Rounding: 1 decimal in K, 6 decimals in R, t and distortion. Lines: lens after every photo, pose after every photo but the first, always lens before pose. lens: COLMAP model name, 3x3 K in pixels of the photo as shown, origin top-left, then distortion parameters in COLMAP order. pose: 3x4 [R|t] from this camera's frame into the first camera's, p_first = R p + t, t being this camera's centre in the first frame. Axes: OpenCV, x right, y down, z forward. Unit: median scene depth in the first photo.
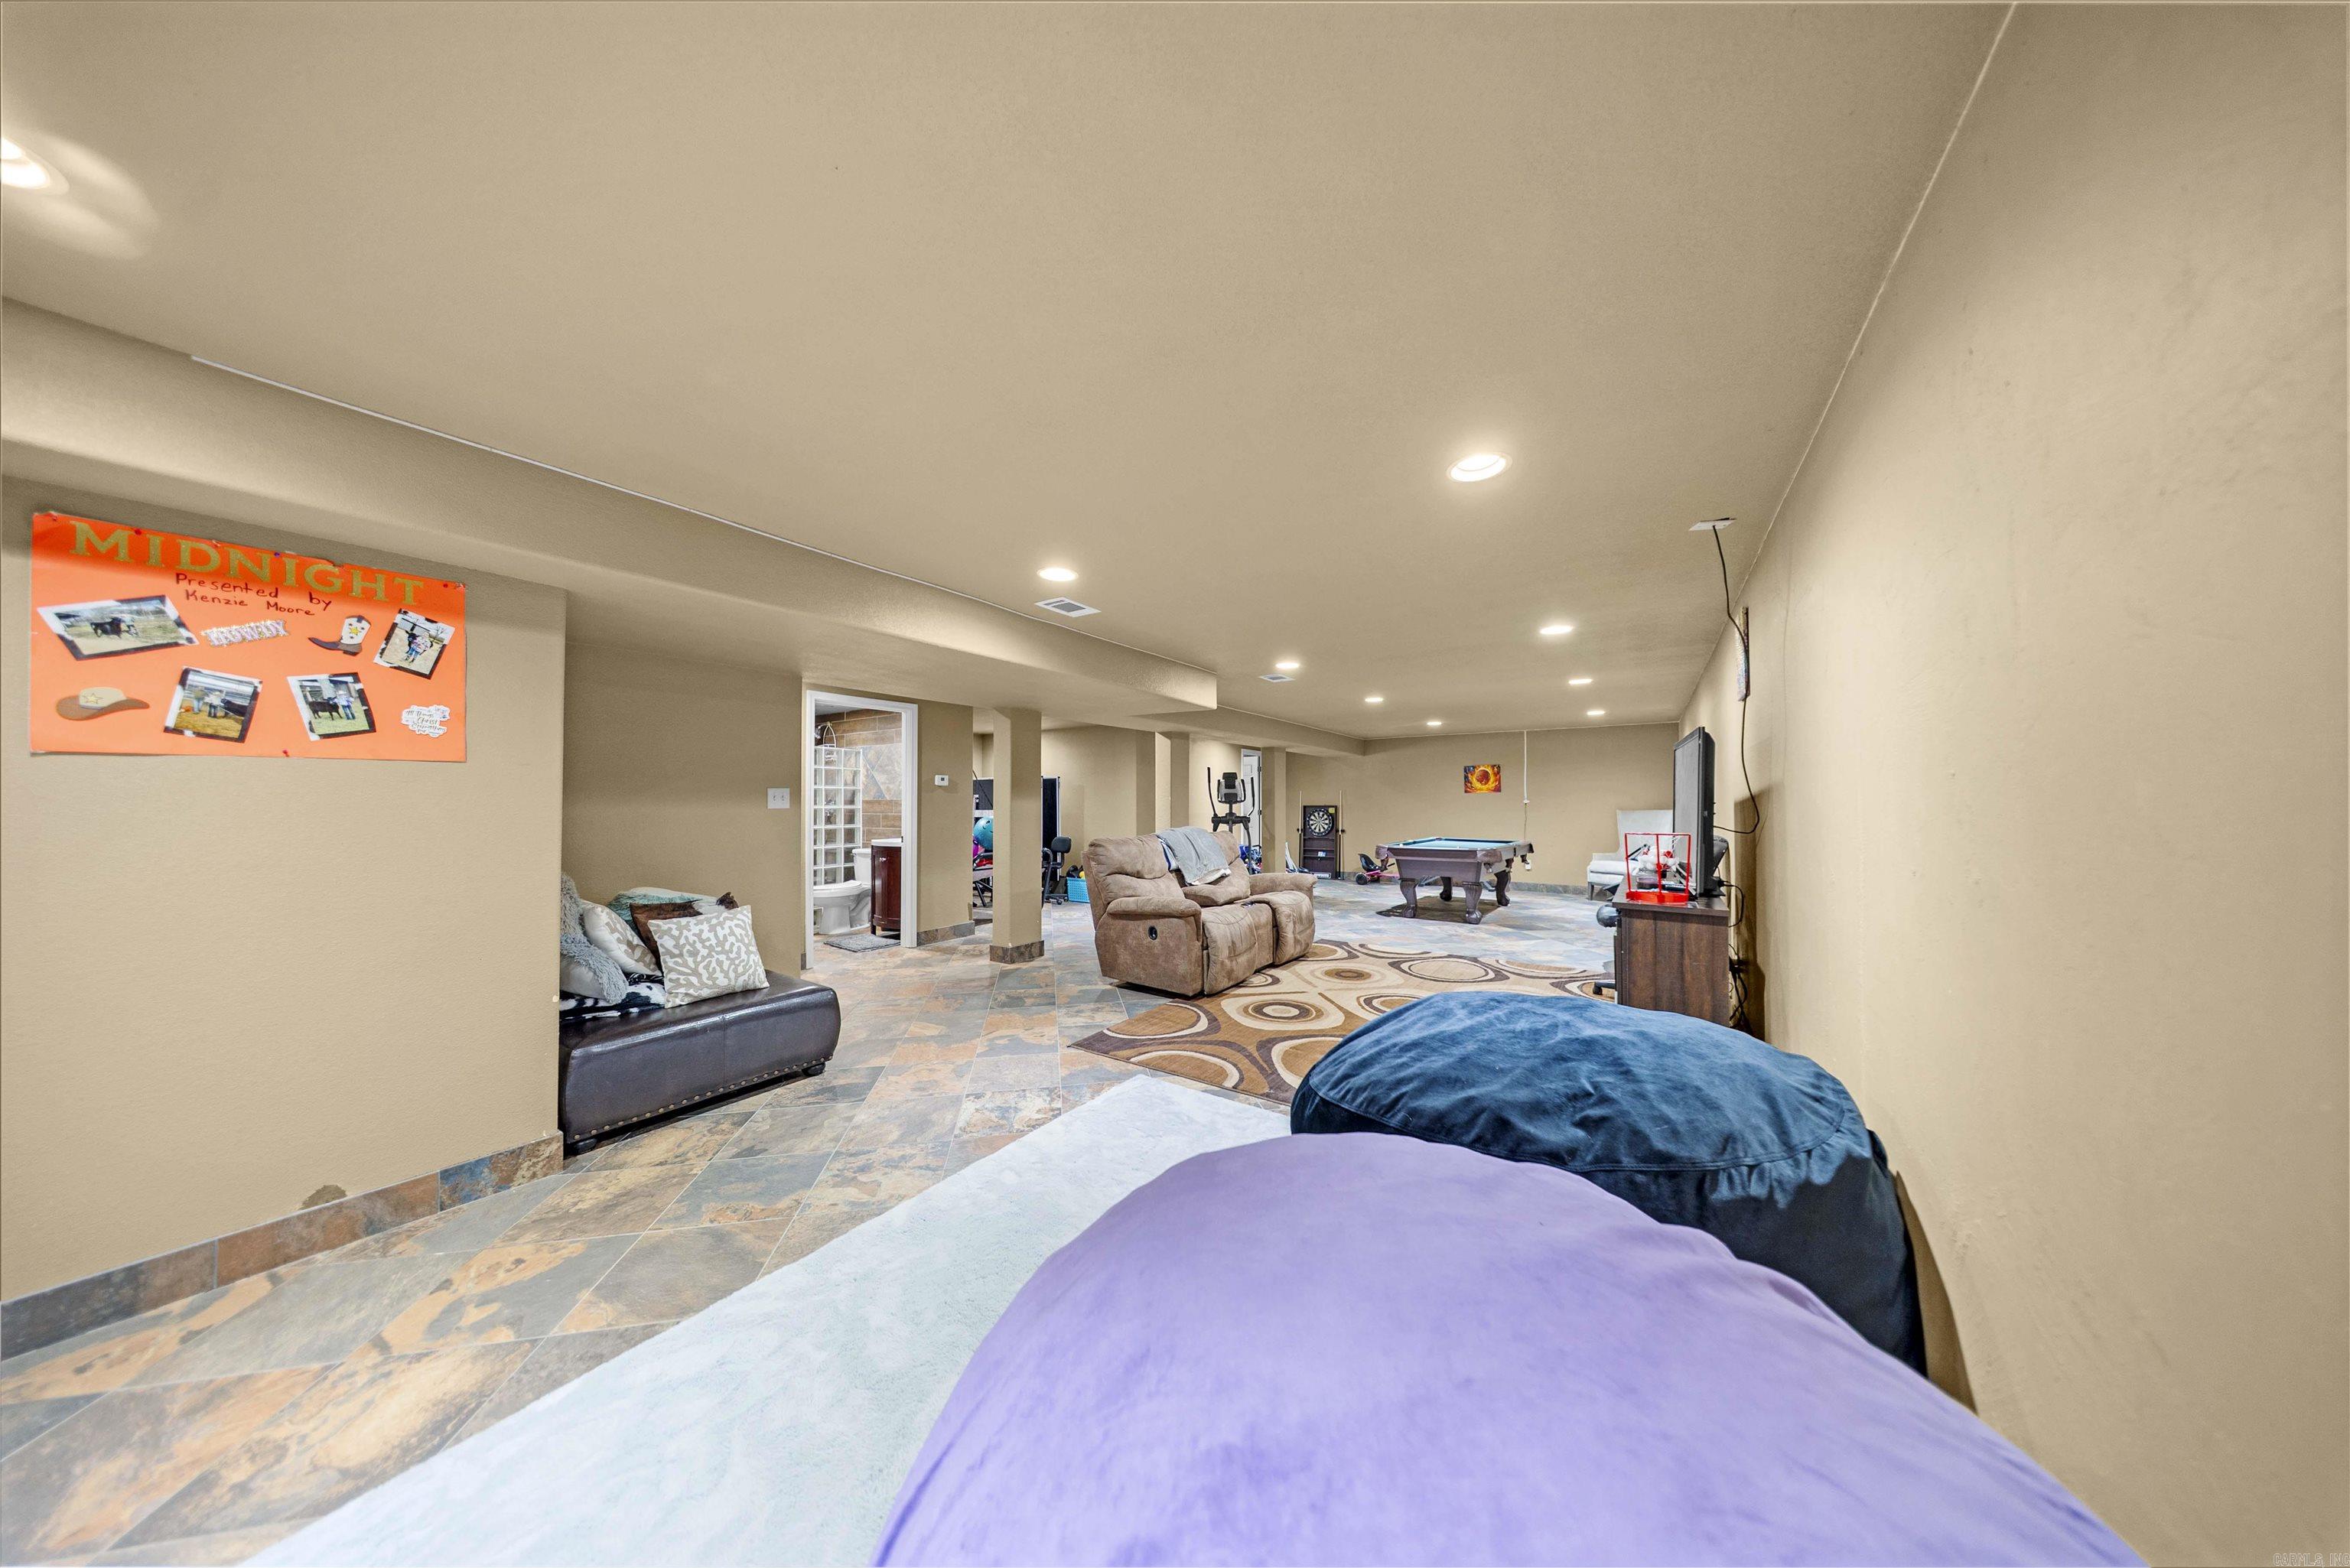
lens RADIAL K [[693.0, 0, 1178.3], [0, 693.0, 792.9], [0, 0, 1]] dist [-0.008351, -0.000030]
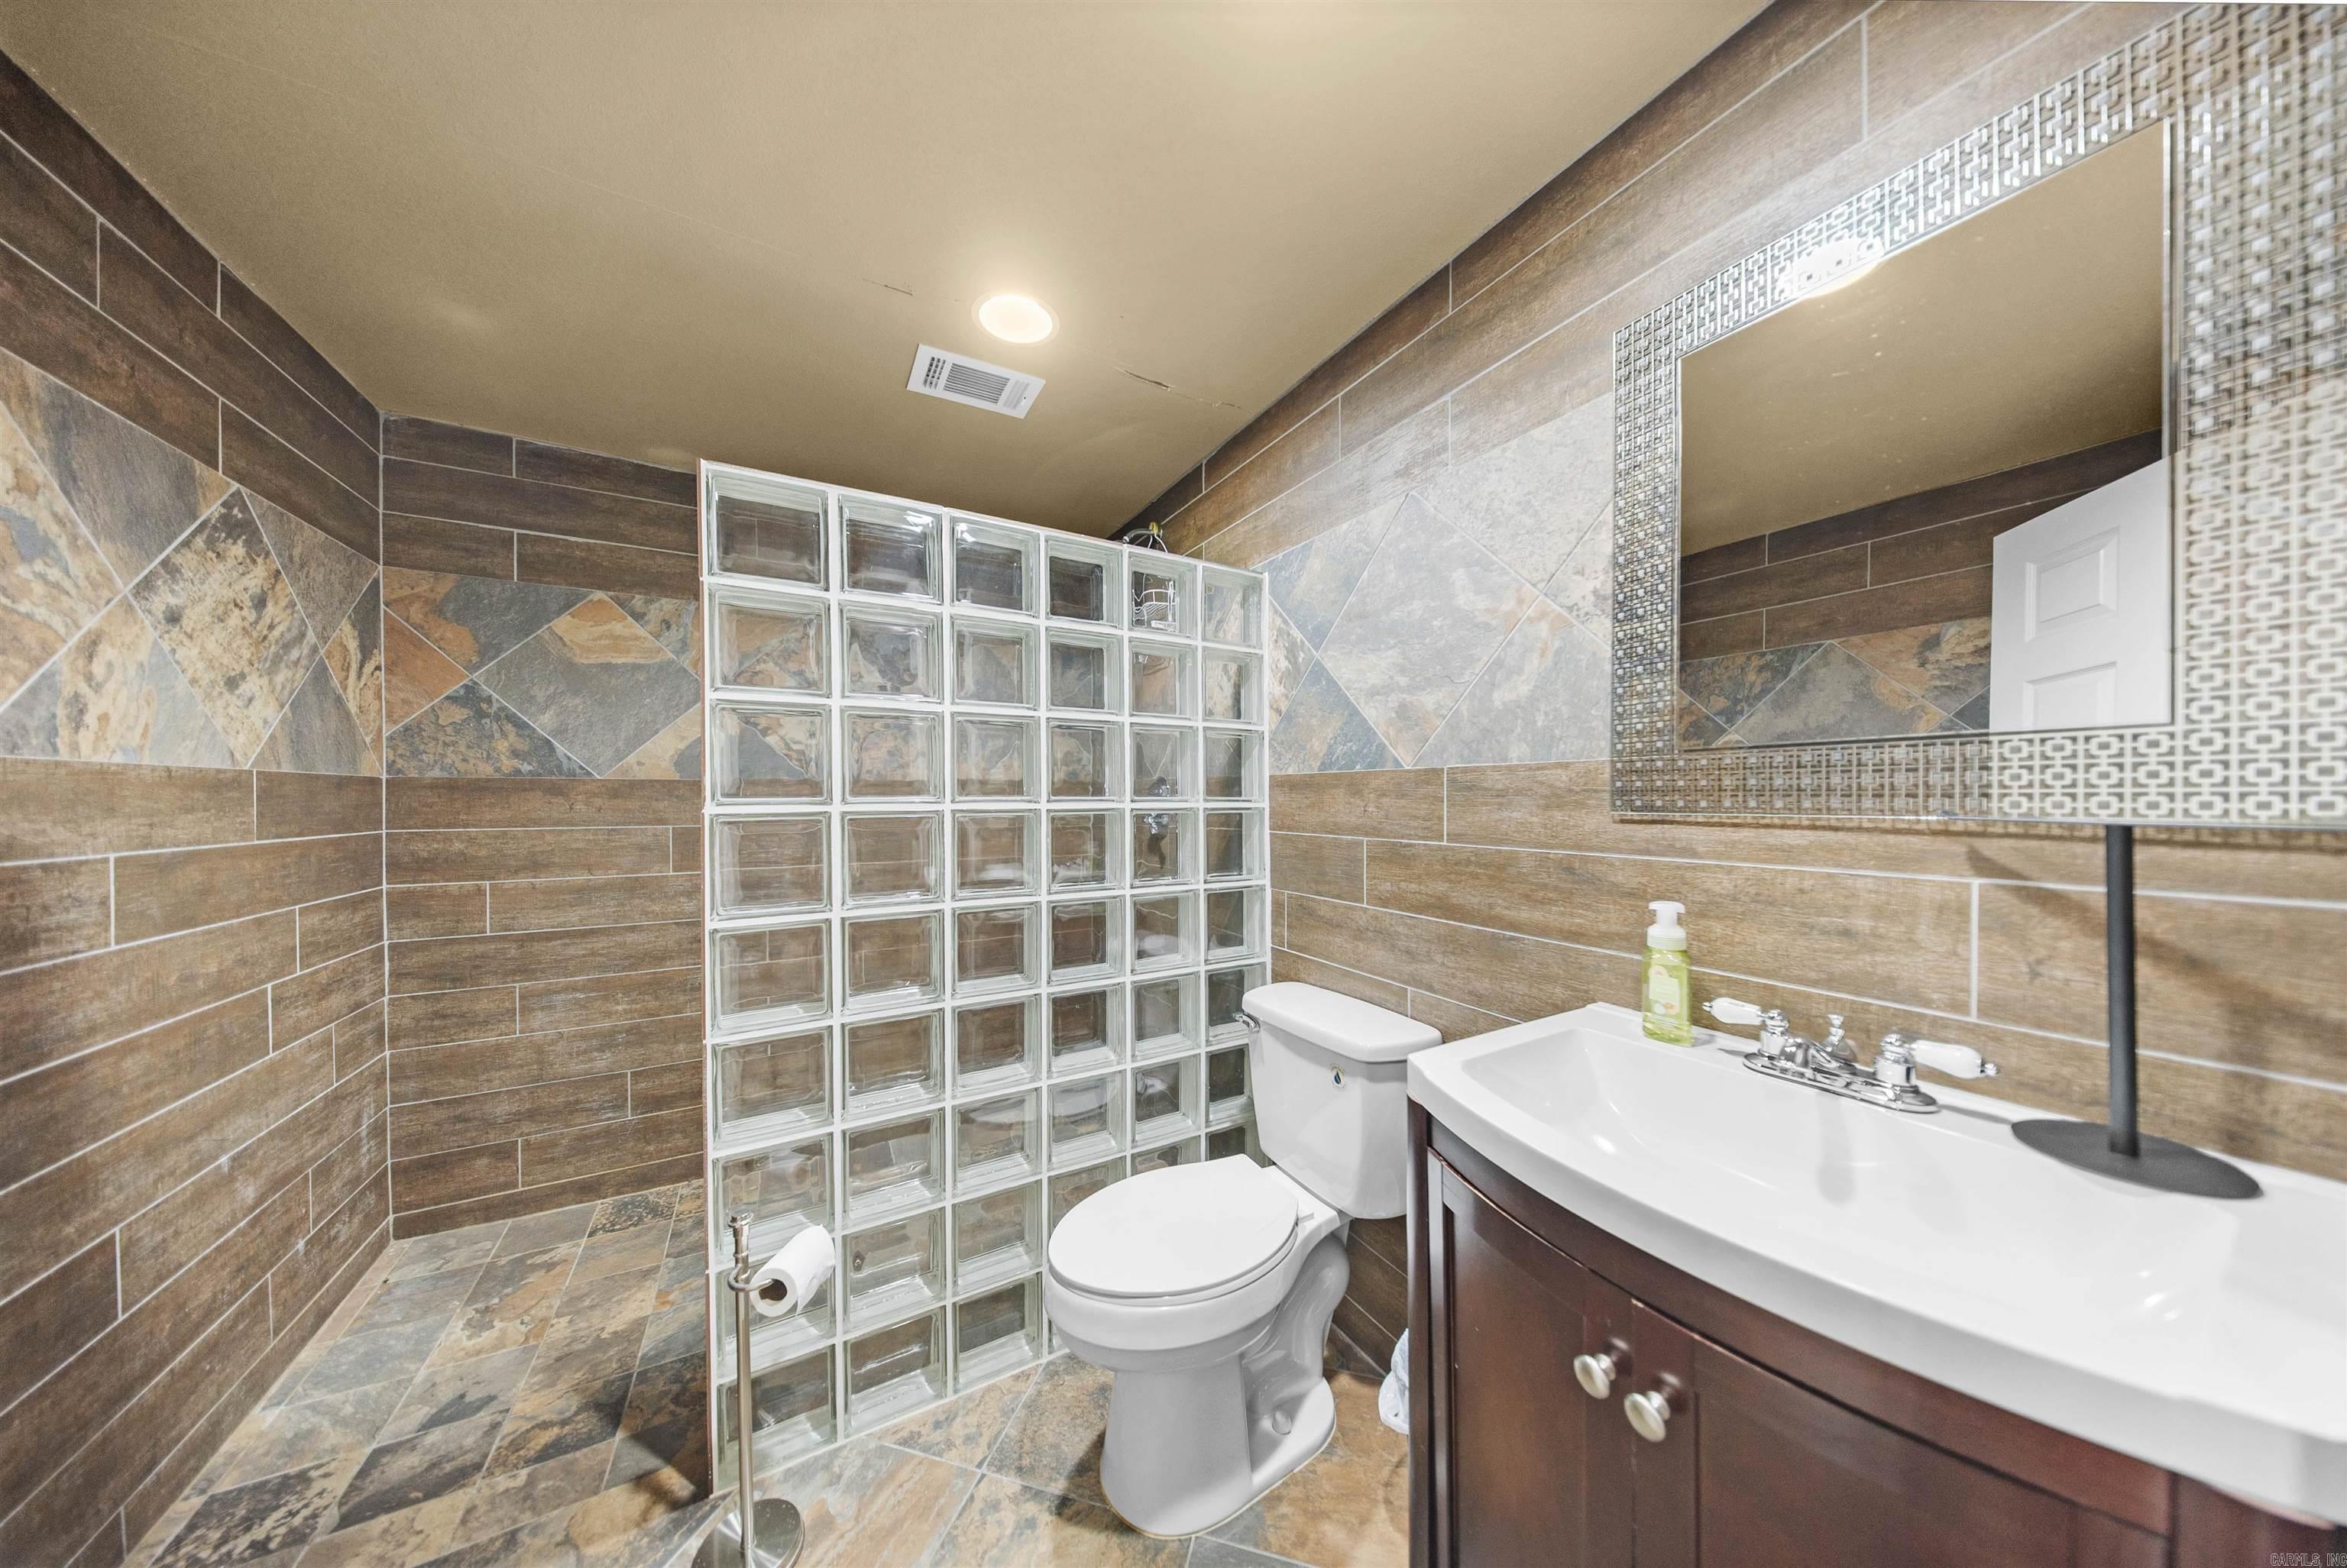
lens RADIAL K [[692.1, 0, 1176.8], [0, 692.1, 792.9], [0, 0, 1]] dist [-0.008351, -0.000030]
pose [[0.887608, -0.004779, -0.460574, -0.373596], [0.007858, 0.999958, 0.004768, 0.014704], [0.460532, -0.007851, 0.887608, 0.766450]]
